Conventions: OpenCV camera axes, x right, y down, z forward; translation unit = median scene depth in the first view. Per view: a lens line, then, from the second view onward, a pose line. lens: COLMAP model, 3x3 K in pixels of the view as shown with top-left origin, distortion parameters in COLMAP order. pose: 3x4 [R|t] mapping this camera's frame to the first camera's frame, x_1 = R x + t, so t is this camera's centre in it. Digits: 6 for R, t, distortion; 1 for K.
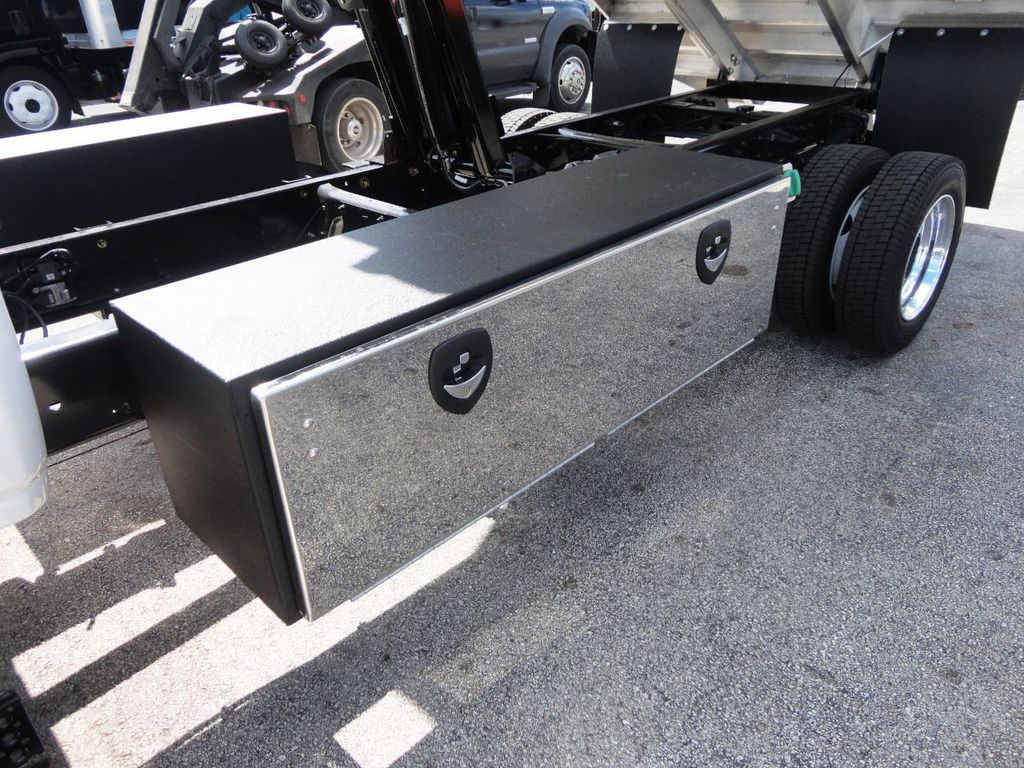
lens RADIAL K [[744.9, 0, 513.0], [0, 744.9, 395.8], [0, 0, 1]] dist [-0.019976, 0.022914]
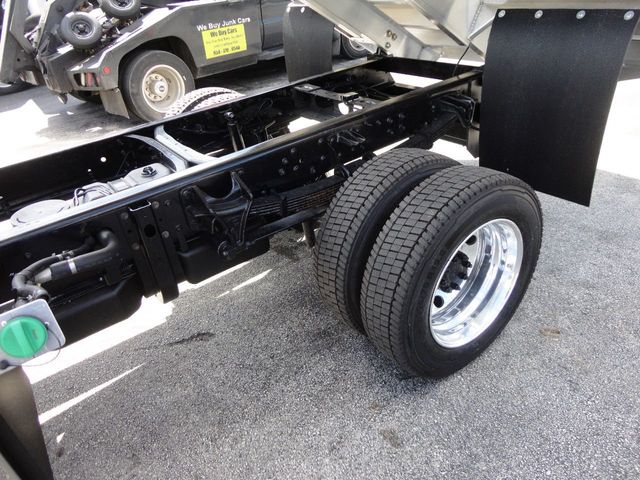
lens RADIAL K [[465.5, 0, 322.1], [0, 465.5, 245.9], [0, 0, 1]] dist [-0.019976, 0.022914]
pose [[0.985641, 0.023291, -0.167240, 0.316045], [-0.013524, 0.998148, 0.059303, -0.178342], [0.168312, -0.056190, 0.984131, 0.284948]]
